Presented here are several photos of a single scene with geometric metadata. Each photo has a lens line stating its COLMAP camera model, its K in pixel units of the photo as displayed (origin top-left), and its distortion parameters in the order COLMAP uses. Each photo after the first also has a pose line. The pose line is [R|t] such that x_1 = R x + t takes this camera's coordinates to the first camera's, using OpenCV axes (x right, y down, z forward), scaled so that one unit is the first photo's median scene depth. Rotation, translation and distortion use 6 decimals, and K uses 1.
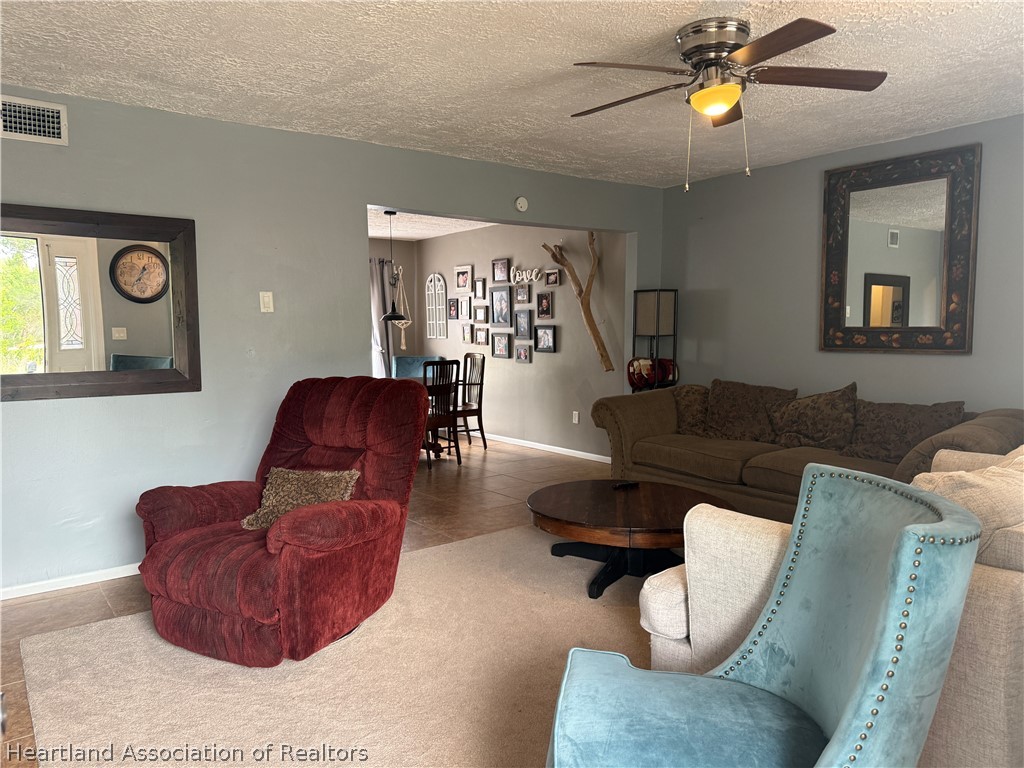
lens RADIAL K [[712.3, 0, 495.7], [0, 712.3, 390.1], [0, 0, 1]] dist [0.074490, -0.092133]
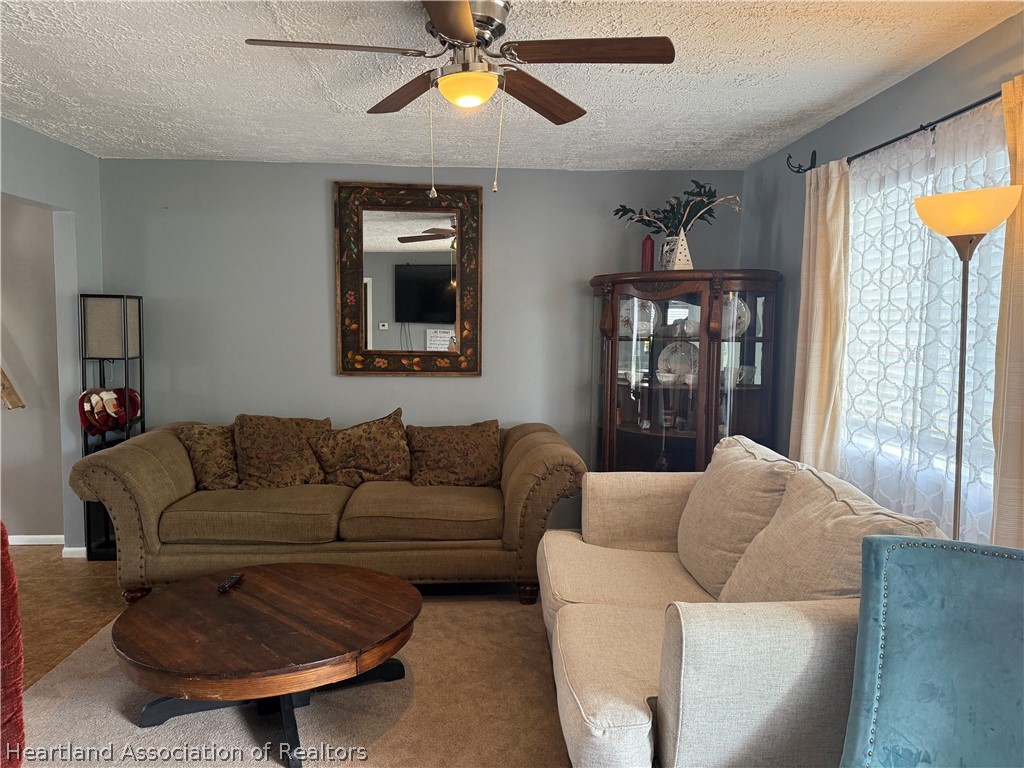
lens RADIAL K [[712.3, 0, 495.7], [0, 712.3, 390.1], [0, 0, 1]] dist [0.074490, -0.092133]
pose [[0.539579, -0.060026, 0.839792, -0.236048], [0.057118, 0.997767, 0.034618, -0.059233], [-0.839995, 0.029288, 0.541803, 0.350595]]
